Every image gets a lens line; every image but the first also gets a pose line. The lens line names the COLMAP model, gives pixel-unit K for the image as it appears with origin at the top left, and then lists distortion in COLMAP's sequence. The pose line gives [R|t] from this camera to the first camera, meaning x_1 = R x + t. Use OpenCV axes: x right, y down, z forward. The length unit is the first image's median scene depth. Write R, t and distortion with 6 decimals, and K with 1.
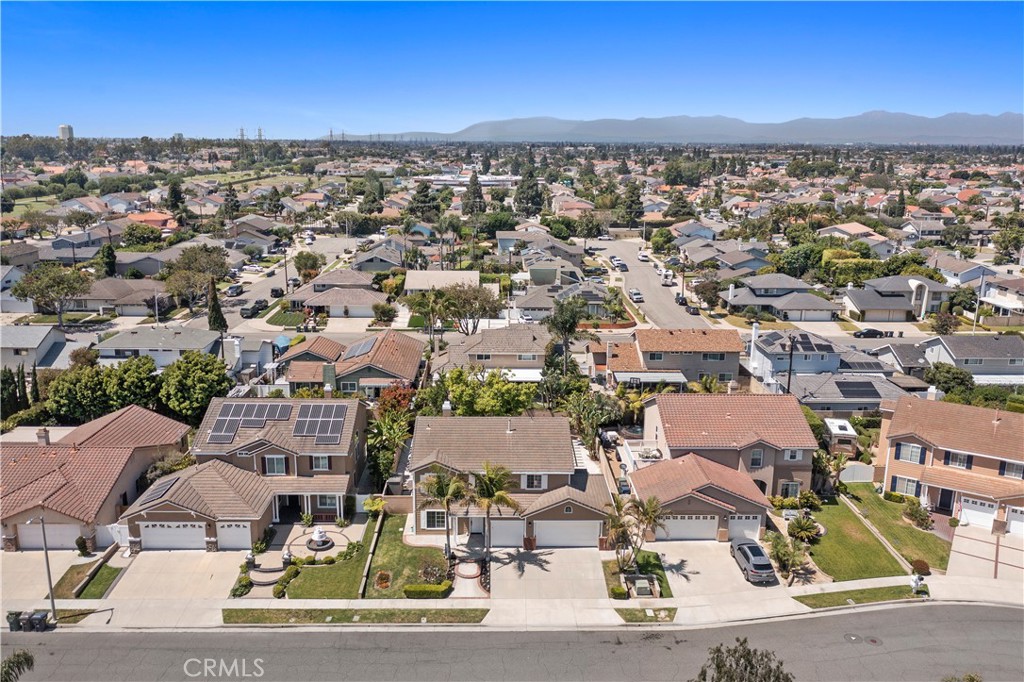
lens RADIAL K [[807.6, 0, 512.0], [0, 807.6, 341.0], [0, 0, 1]] dist [0.000411, 0.002602]
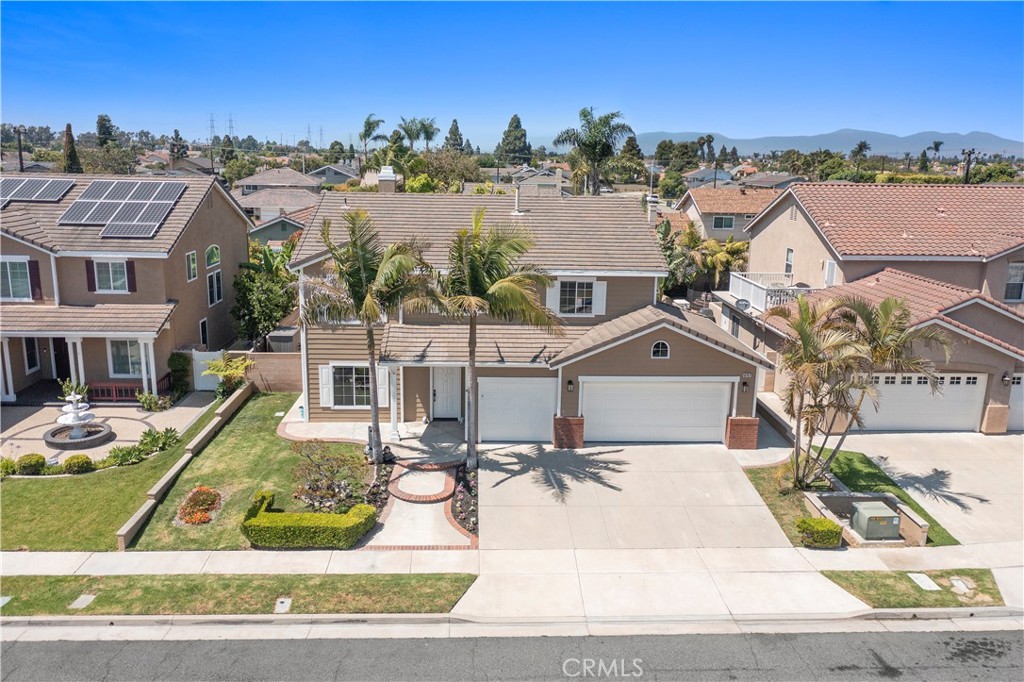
lens RADIAL K [[804.3, 0, 510.7], [0, 804.3, 339.6], [0, 0, 1]] dist [0.000675, -0.003255]
pose [[0.999769, 0.001277, 0.021456, -0.018264], [-0.000999, 0.999915, -0.012995, 0.207236], [-0.021471, 0.012970, 0.999685, 0.572884]]
